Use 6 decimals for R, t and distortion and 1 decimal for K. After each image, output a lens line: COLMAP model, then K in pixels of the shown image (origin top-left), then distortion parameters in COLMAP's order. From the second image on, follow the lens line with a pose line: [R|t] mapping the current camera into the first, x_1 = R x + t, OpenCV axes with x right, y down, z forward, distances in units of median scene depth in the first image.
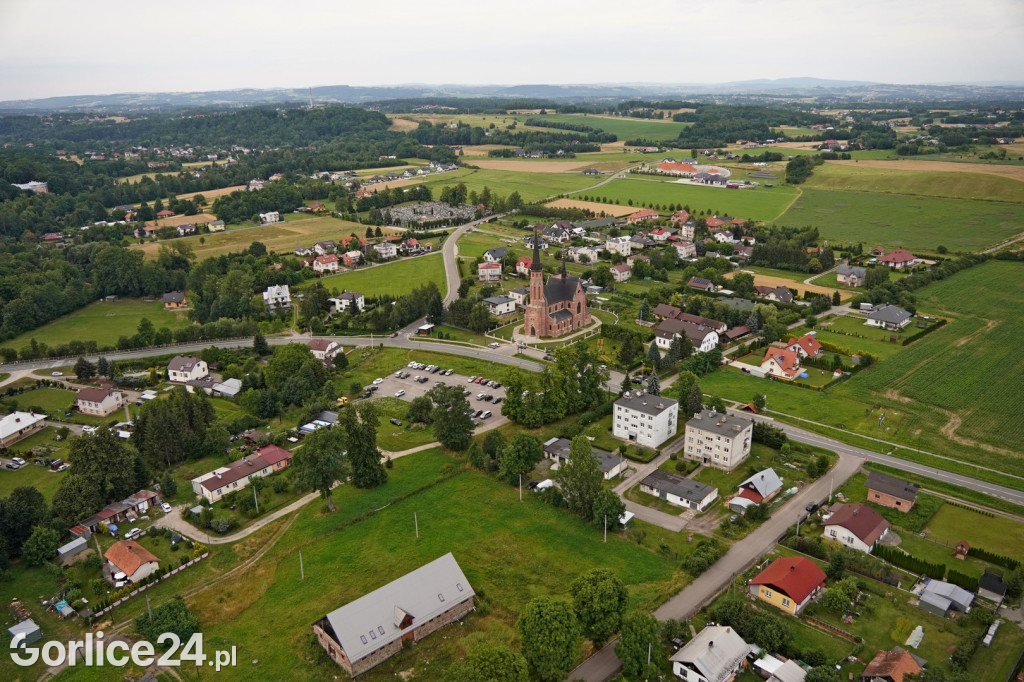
lens RADIAL K [[767.7, 0, 509.1], [0, 767.7, 337.5], [0, 0, 1]] dist [-0.136450, 0.109329]
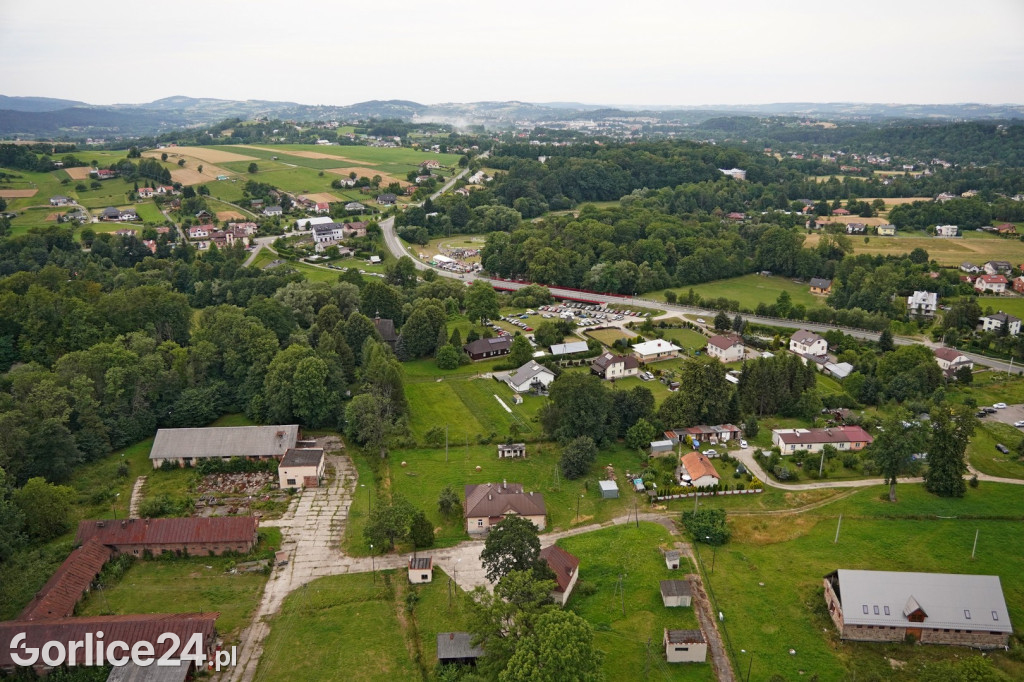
lens RADIAL K [[767.7, 0, 509.1], [0, 767.7, 337.5], [0, 0, 1]] dist [-0.136450, 0.109329]
pose [[0.651263, 0.234363, -0.721755, 0.047611], [-0.244260, 0.965238, 0.093021, 0.031118], [0.718466, 0.115715, 0.685869, -0.019994]]
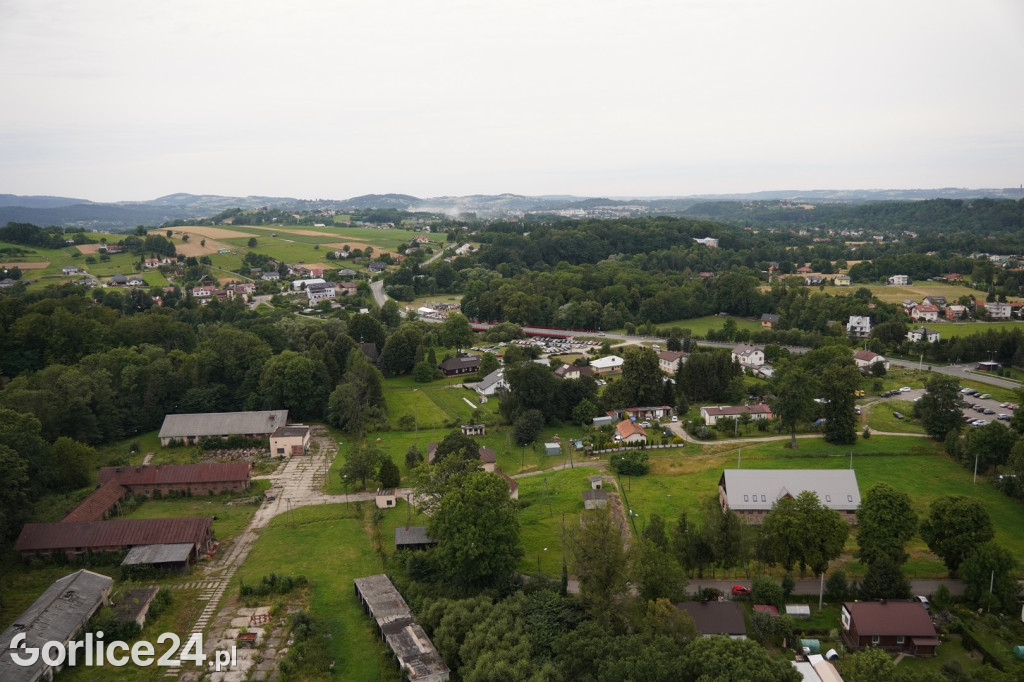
lens RADIAL K [[767.7, 0, 509.1], [0, 767.7, 337.5], [0, 0, 1]] dist [-0.136450, 0.109329]
pose [[0.656722, 0.135465, -0.741866, 0.164453], [-0.227555, 0.973477, -0.023681, 0.104026], [0.718982, 0.184367, 0.670130, -0.052617]]
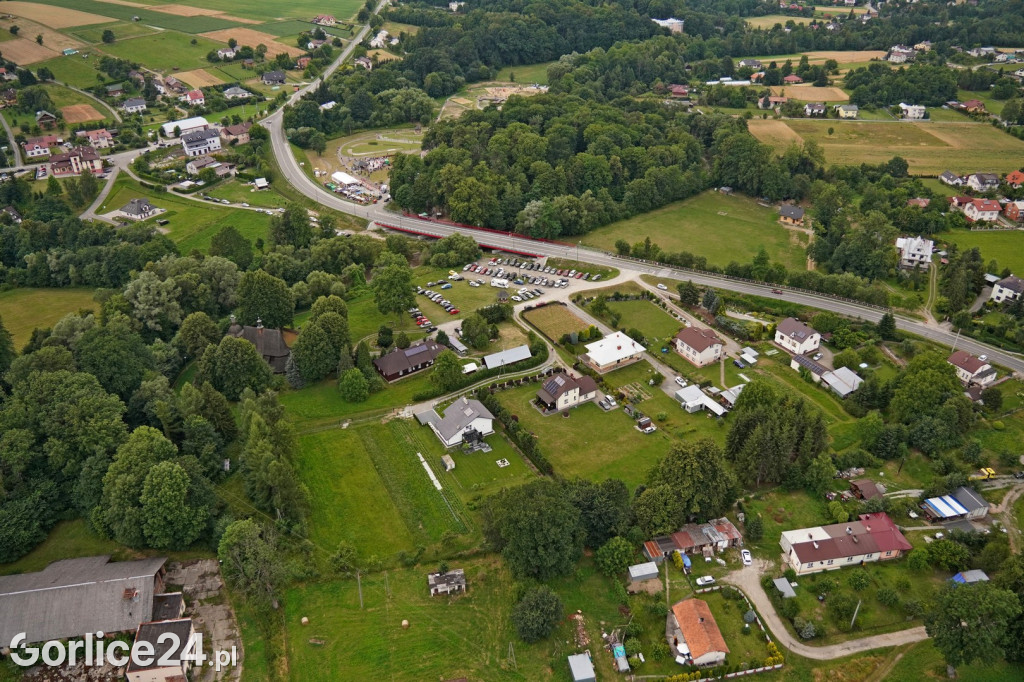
lens RADIAL K [[767.7, 0, 509.1], [0, 767.7, 337.5], [0, 0, 1]] dist [-0.136450, 0.109329]
pose [[0.732541, 0.351239, -0.583107, -0.134886], [-0.219284, 0.932698, 0.286338, -0.108276], [0.644436, -0.081888, 0.760261, 0.103430]]
